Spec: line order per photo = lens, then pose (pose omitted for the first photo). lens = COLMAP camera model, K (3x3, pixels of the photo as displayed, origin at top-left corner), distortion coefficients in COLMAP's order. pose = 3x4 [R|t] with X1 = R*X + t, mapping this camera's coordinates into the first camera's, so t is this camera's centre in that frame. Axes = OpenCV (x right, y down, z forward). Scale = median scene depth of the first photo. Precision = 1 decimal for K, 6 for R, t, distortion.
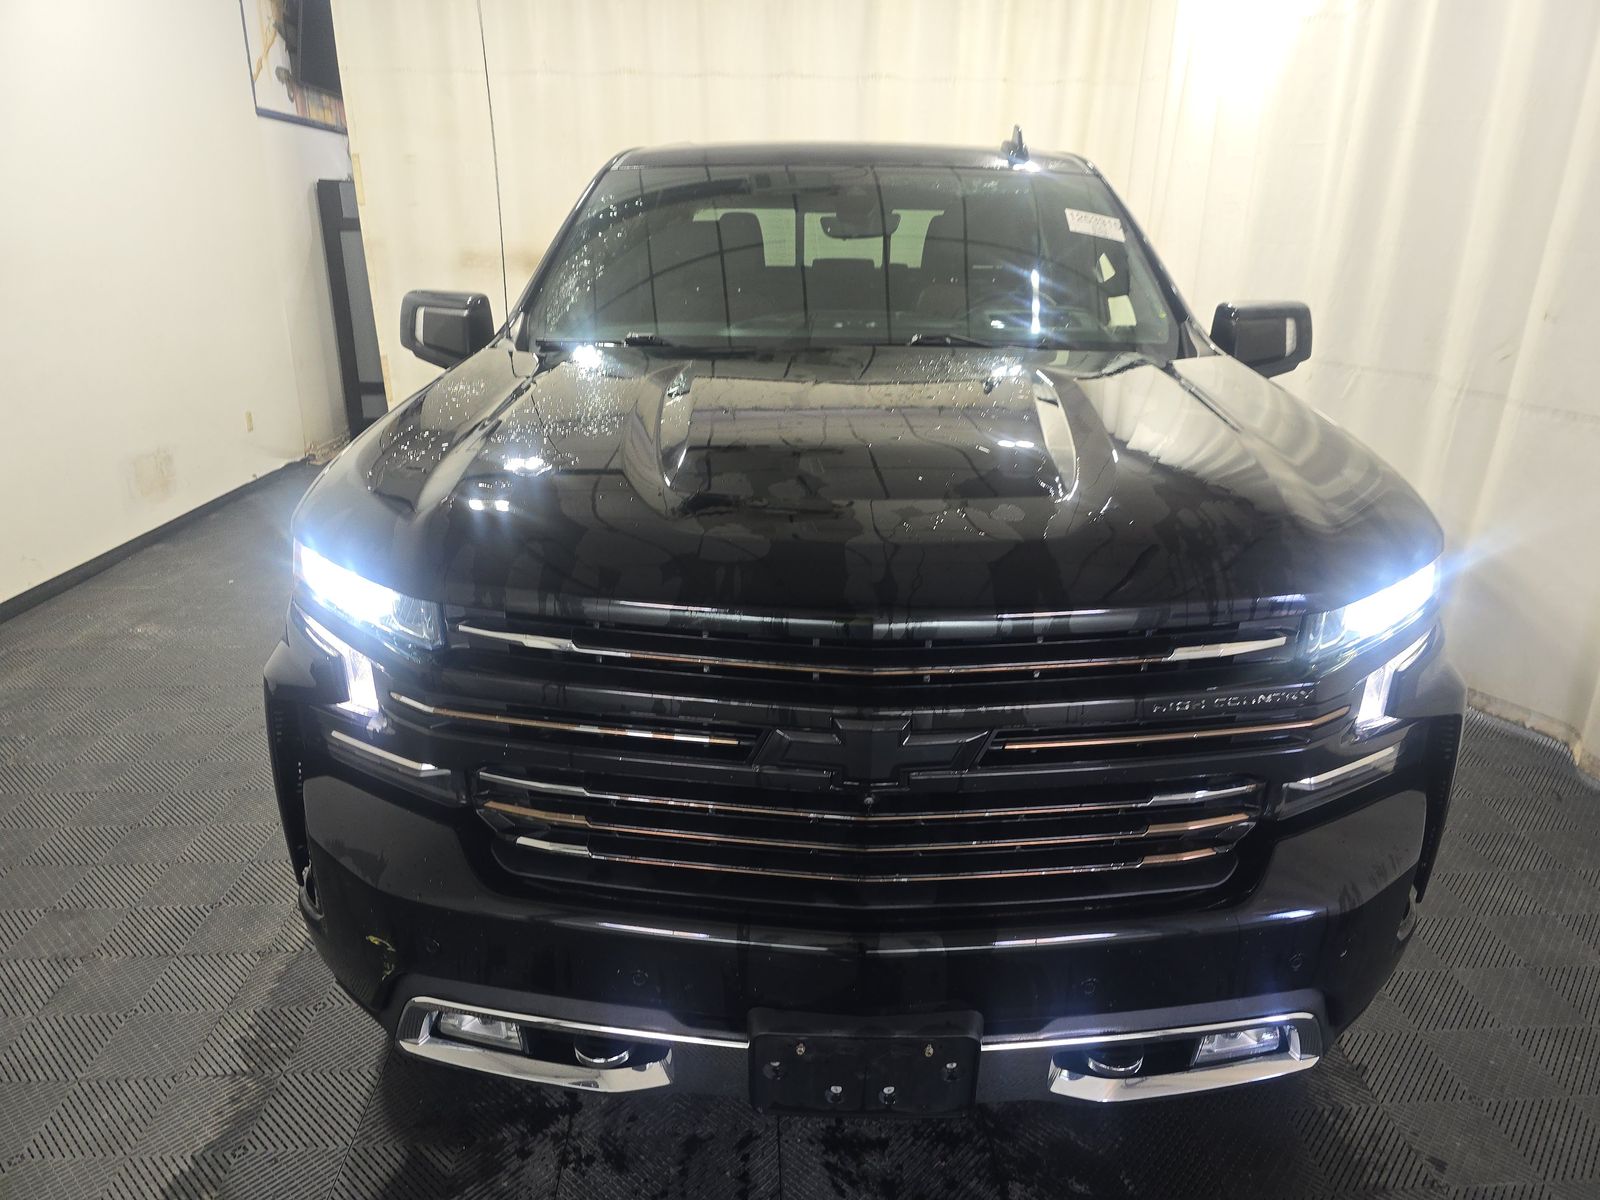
lens RADIAL K [[1073.6, 0, 800.0], [0, 1073.6, 600.0], [0, 0, 1]] dist [0.016875, -0.000209]
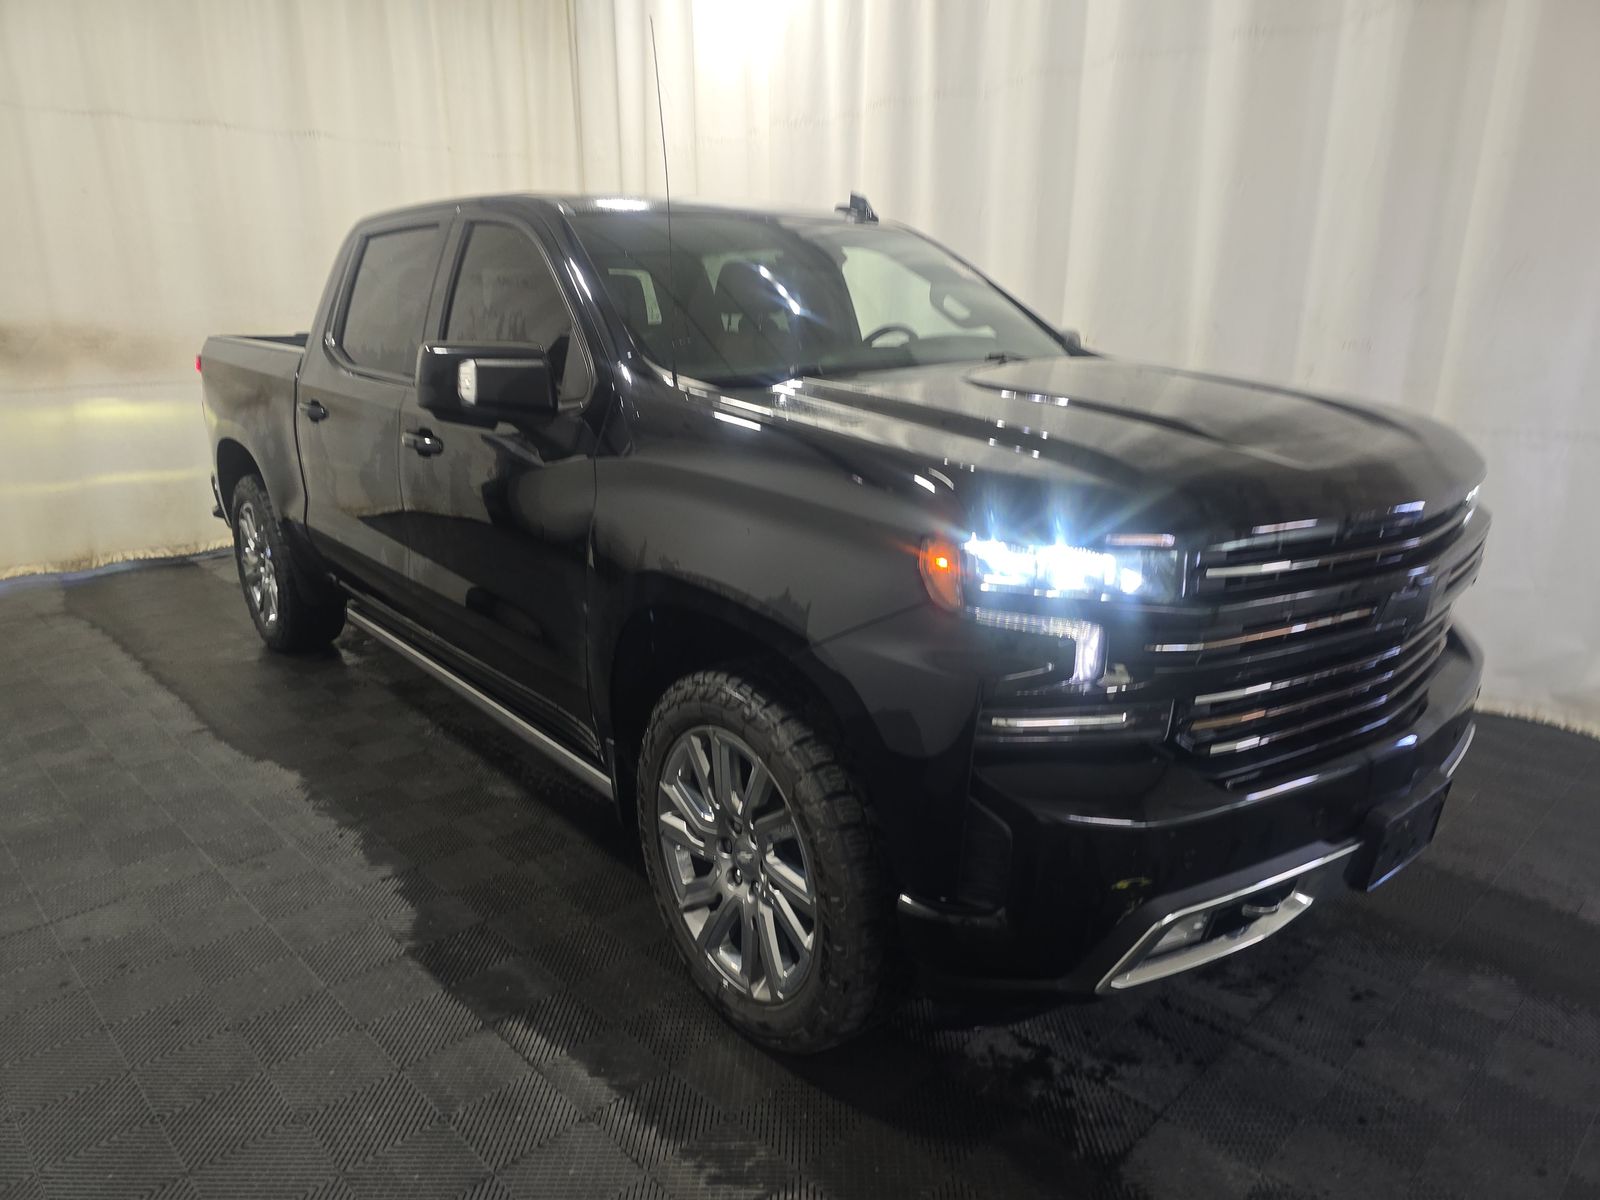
lens RADIAL K [[1073.6, 0, 800.0], [0, 1073.6, 600.0], [0, 0, 1]] dist [0.016875, -0.000209]
pose [[0.760210, -0.183558, 0.623207, -1.036309], [0.223652, 0.974565, 0.014228, -0.046437], [-0.609967, 0.128565, 0.781928, 0.249530]]
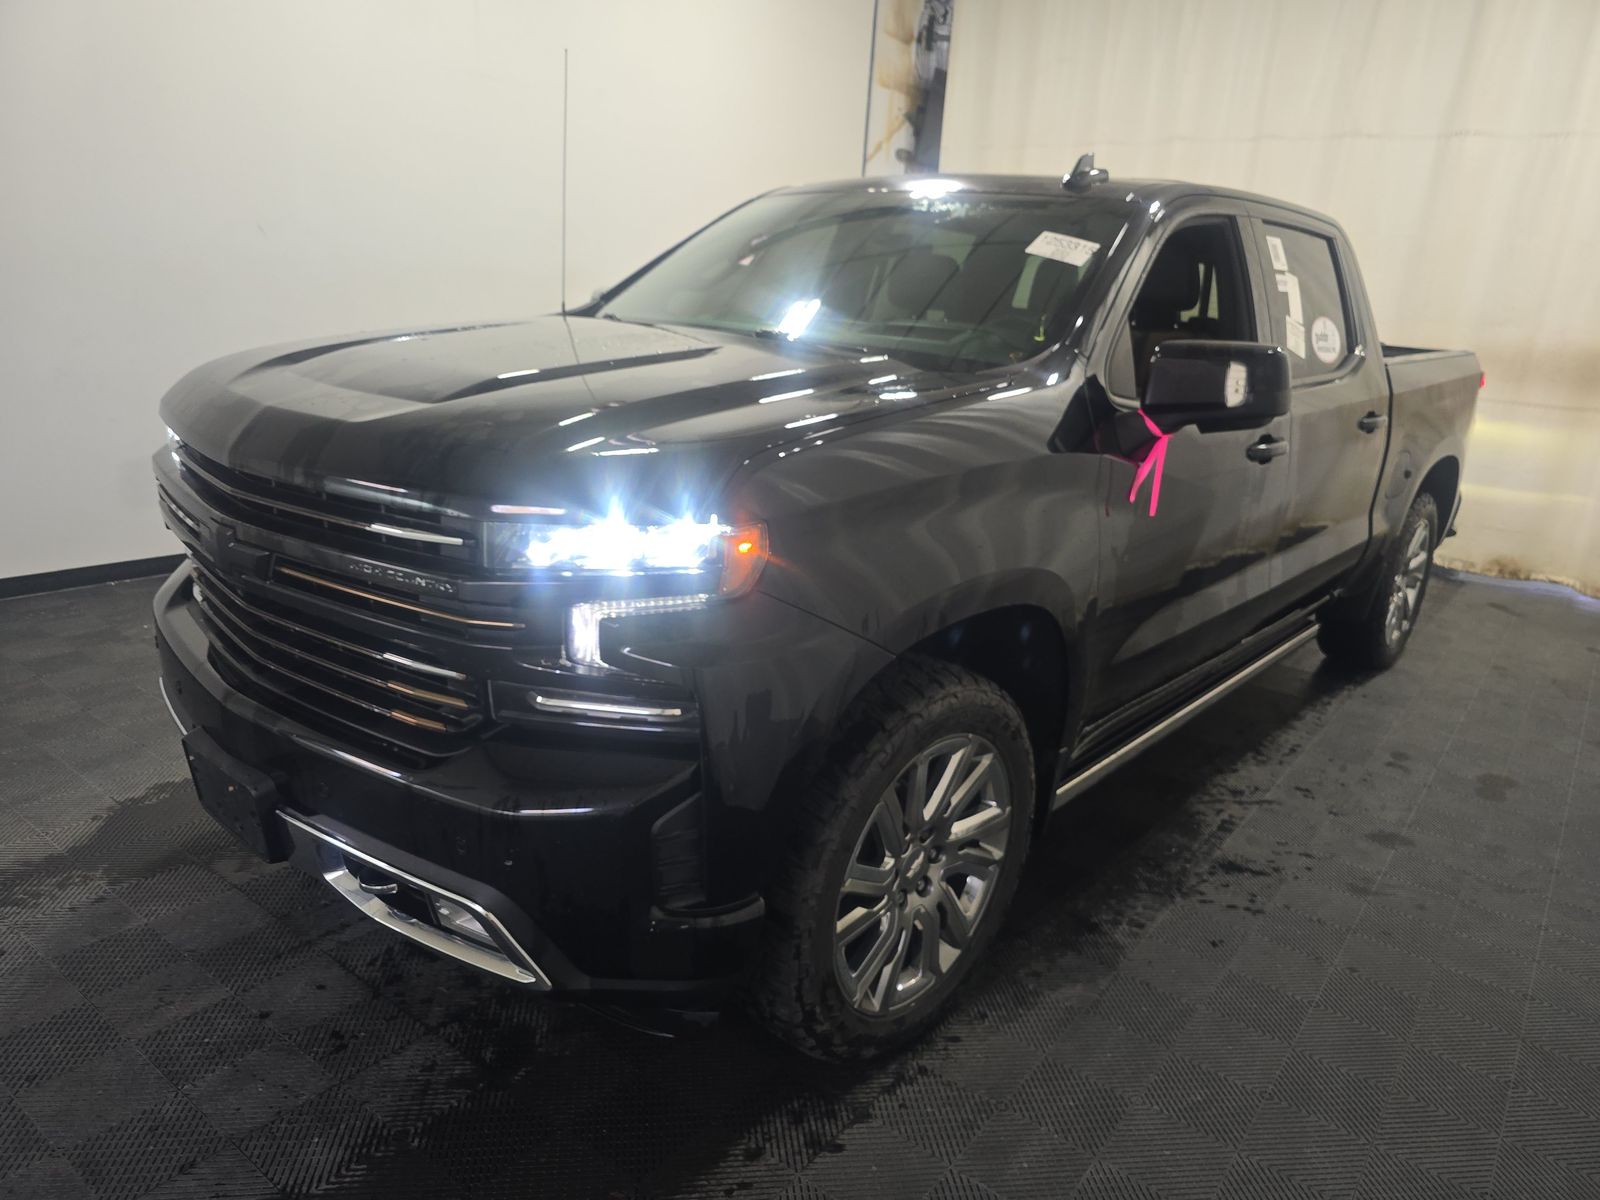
lens RADIAL K [[1094.0, 0, 800.0], [0, 1094.0, 600.0], [0, 0, 1]] dist [-0.003834, -0.005849]
pose [[0.759478, 0.217799, -0.612990, 1.022379], [-0.264144, 0.964361, 0.015375, -0.011321], [0.594492, 0.150240, 0.789941, 0.218751]]
